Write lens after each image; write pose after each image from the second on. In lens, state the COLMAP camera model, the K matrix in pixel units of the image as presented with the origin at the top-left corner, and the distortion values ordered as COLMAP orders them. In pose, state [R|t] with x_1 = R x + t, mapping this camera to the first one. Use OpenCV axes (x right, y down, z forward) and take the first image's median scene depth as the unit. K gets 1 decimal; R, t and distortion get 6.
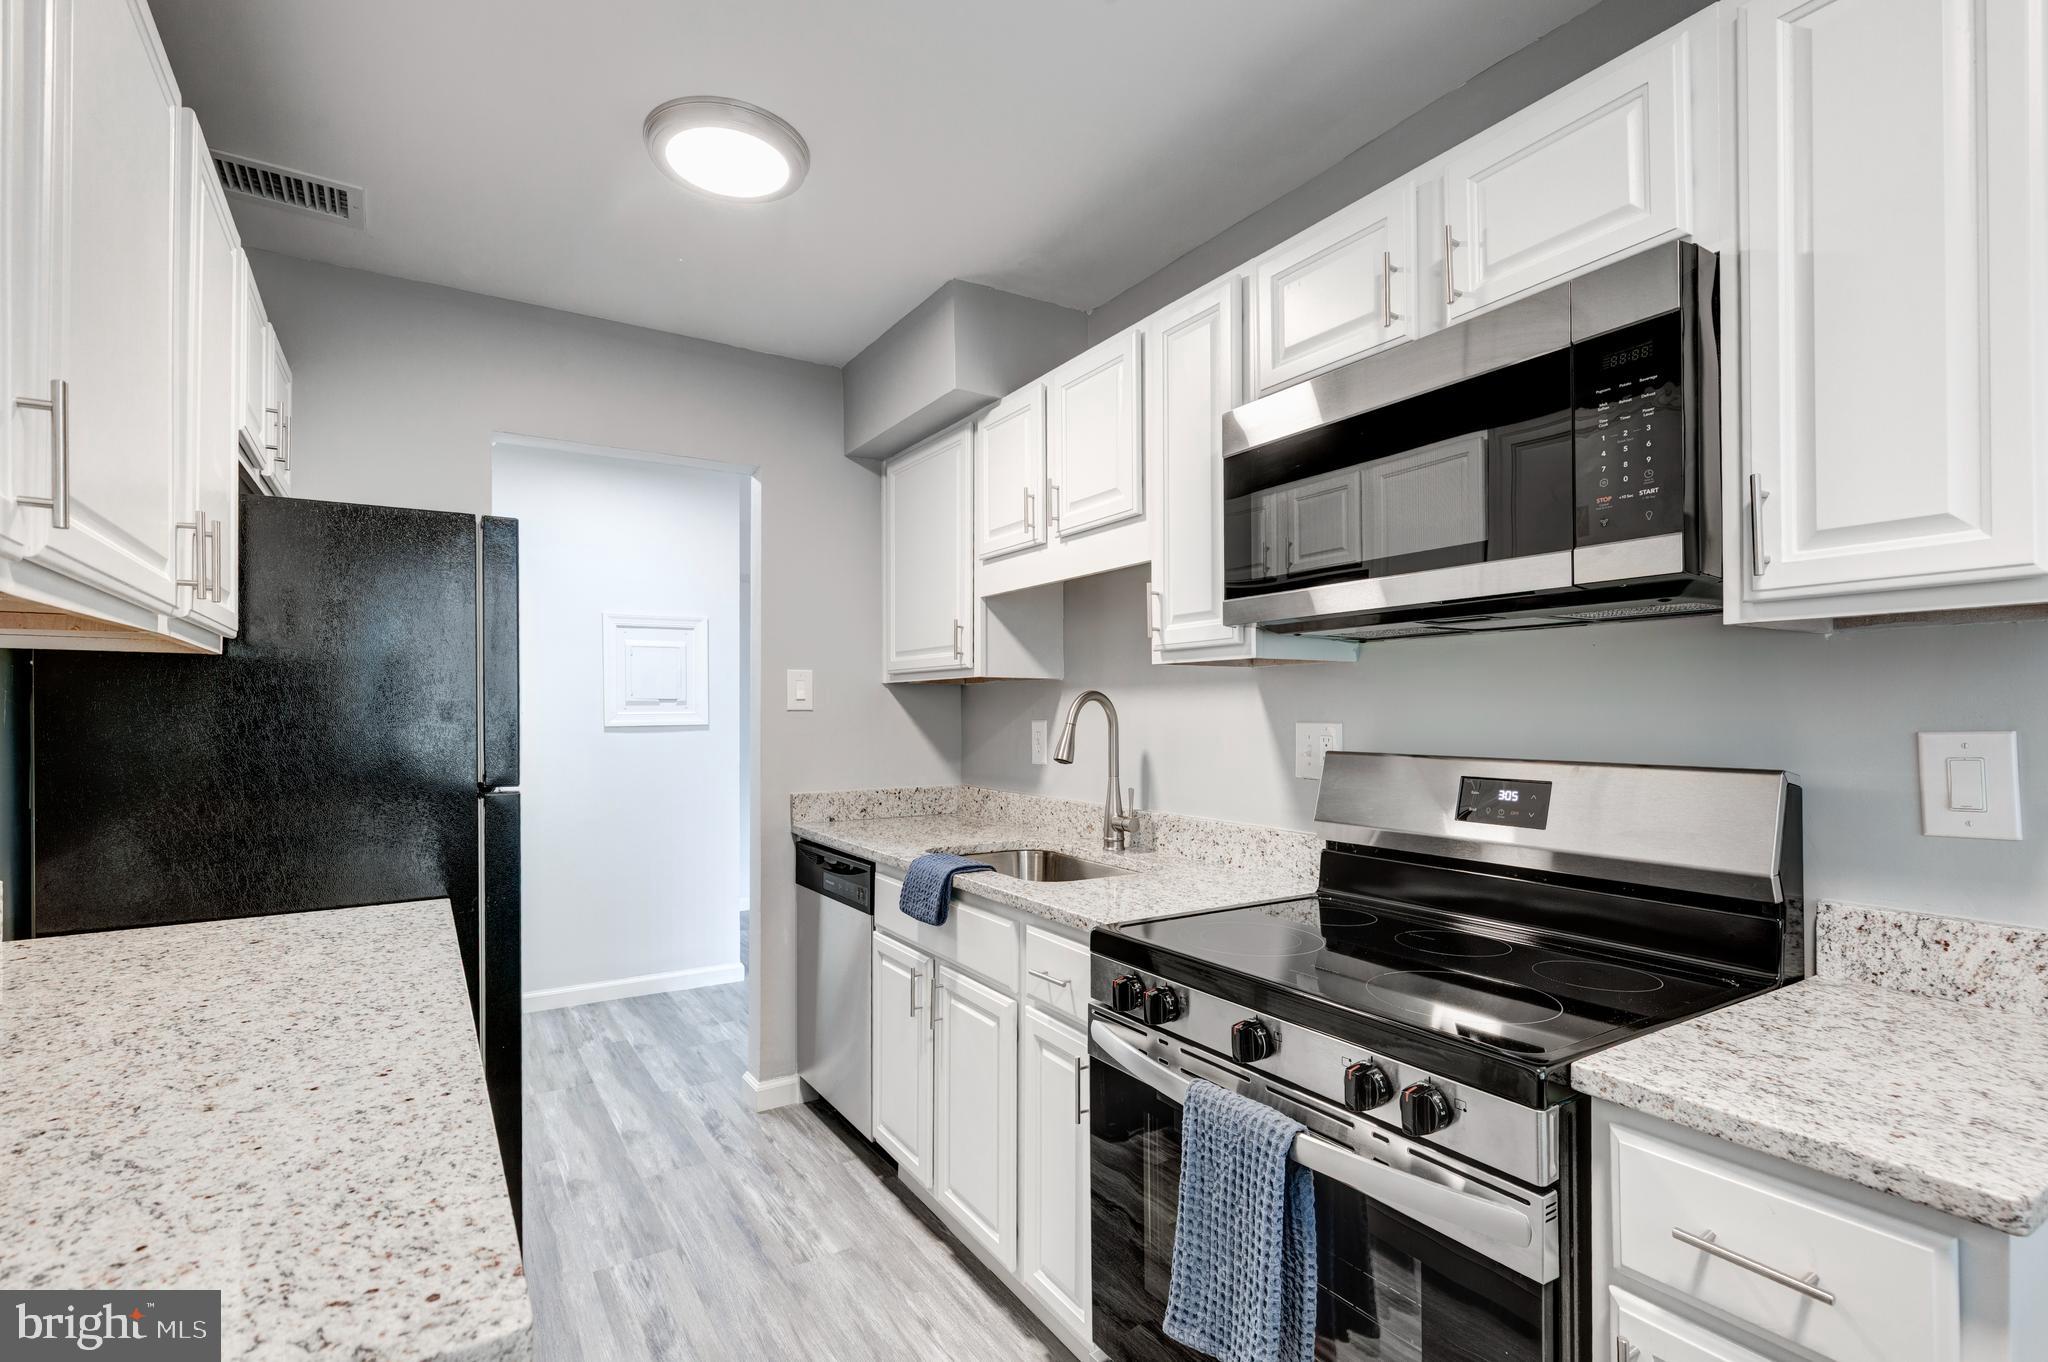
lens RADIAL K [[952.9, 0, 1049.2], [0, 952.9, 734.9], [0, 0, 1]] dist [0.002708, -0.000203]
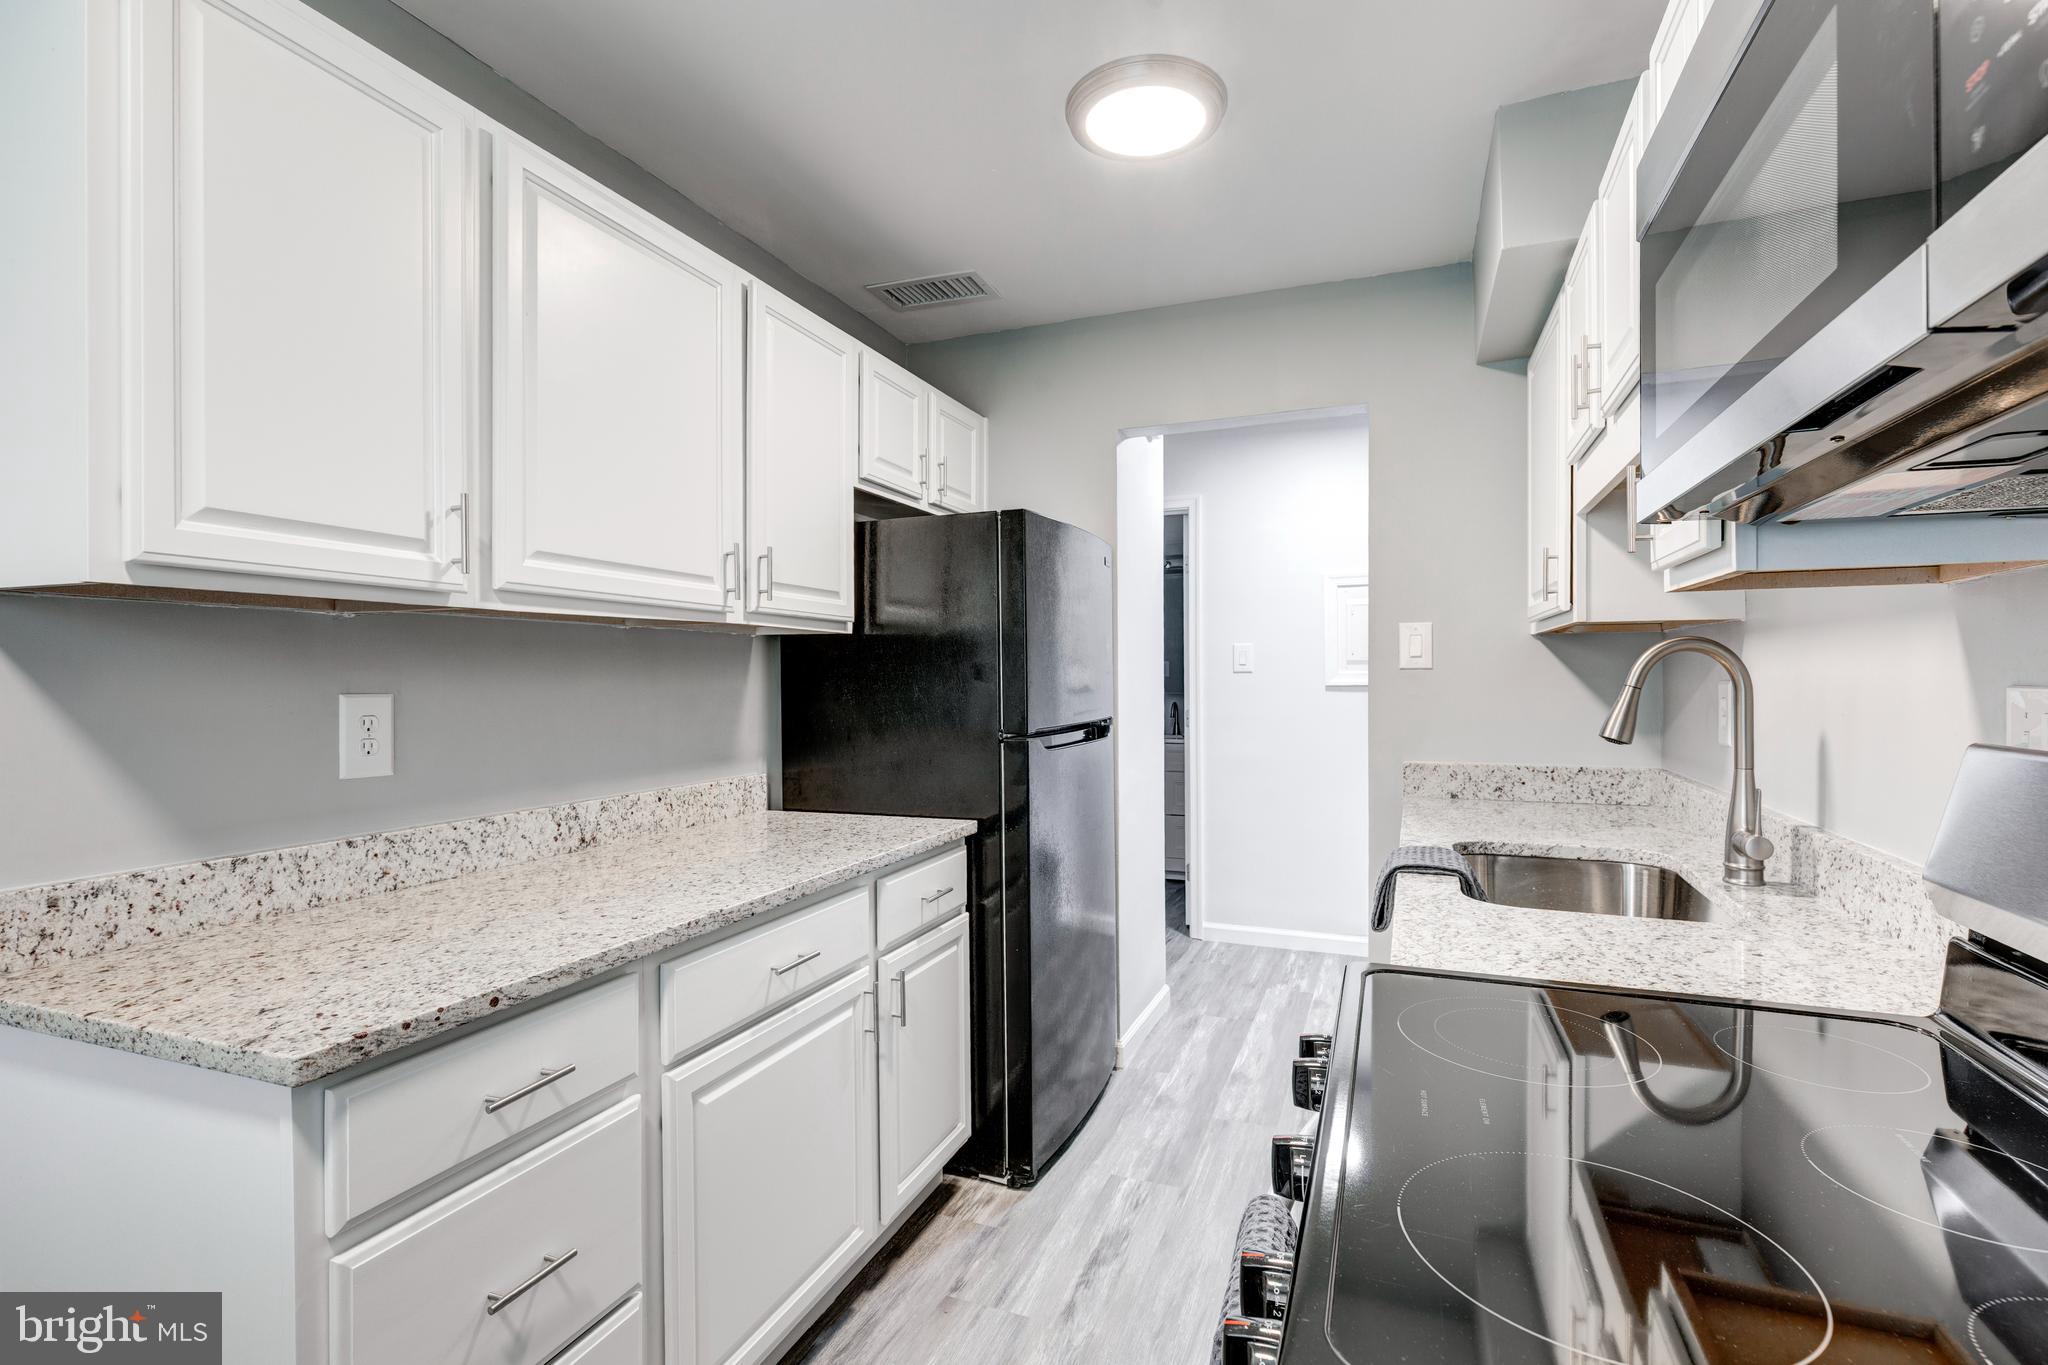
lens RADIAL K [[958.8, 0, 1019.6], [0, 958.8, 710.6], [0, 0, 1]] dist [0.003083, -0.001798]
pose [[0.571394, 0.028364, -0.820186, 0.367252], [-0.014028, 0.999594, 0.024796, -0.005583], [0.820556, -0.002663, 0.571559, 0.272872]]
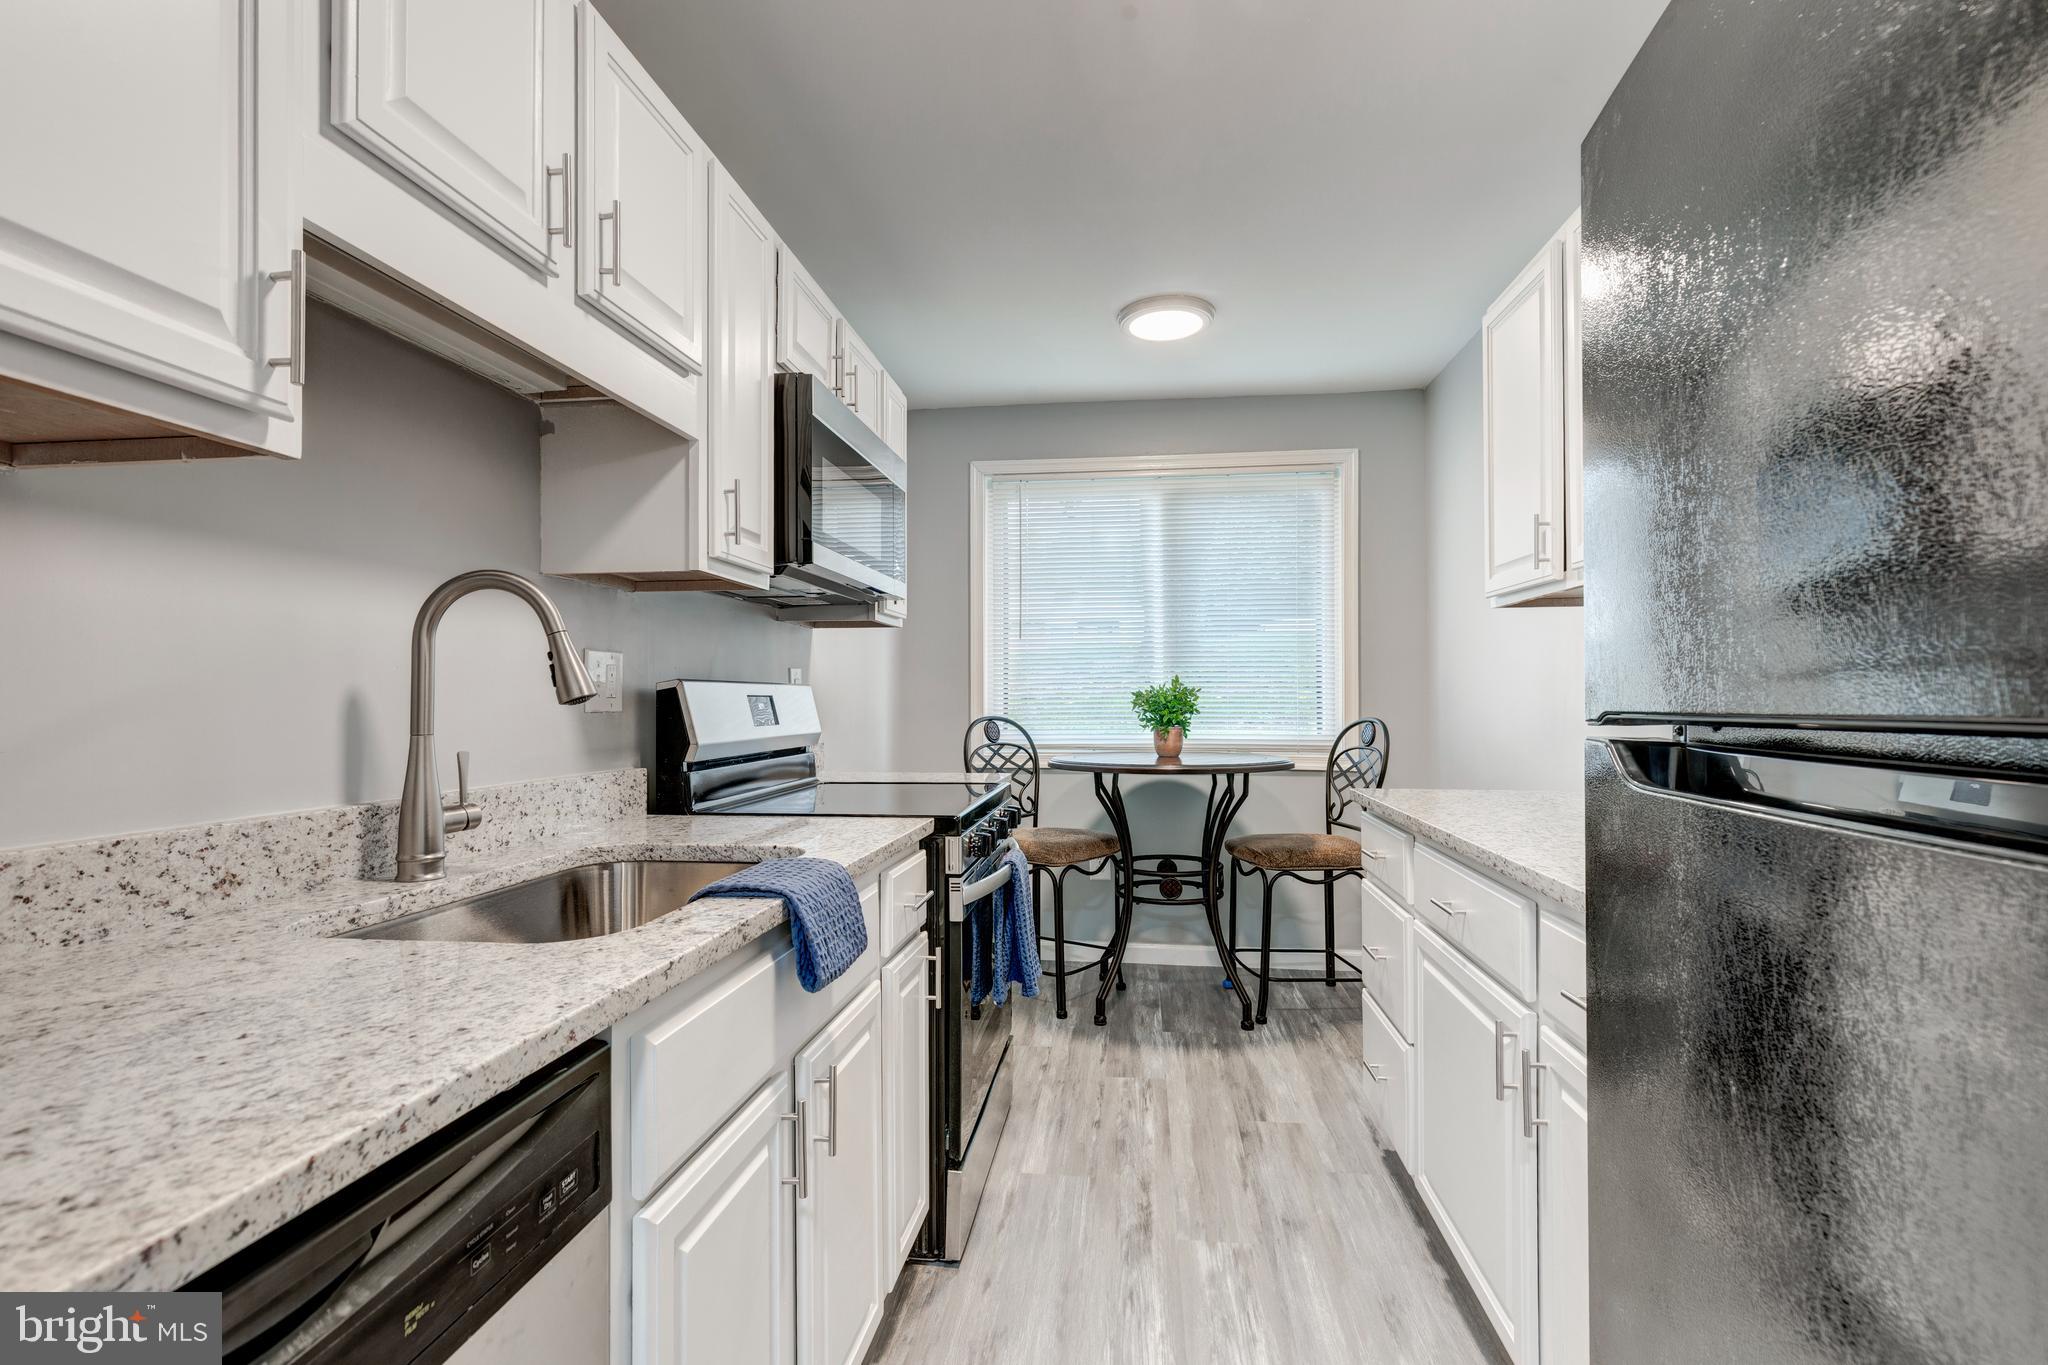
lens RADIAL K [[913.8, 0, 1024.0], [0, 913.8, 682.5], [0, 0, 1]] dist [-0.002099, -0.001256]
pose [[-0.755826, 0.013918, 0.654624, -0.570080], [0.018782, 0.999824, 0.000429, 0.025006], [-0.654503, 0.012620, -0.755954, 1.333223]]
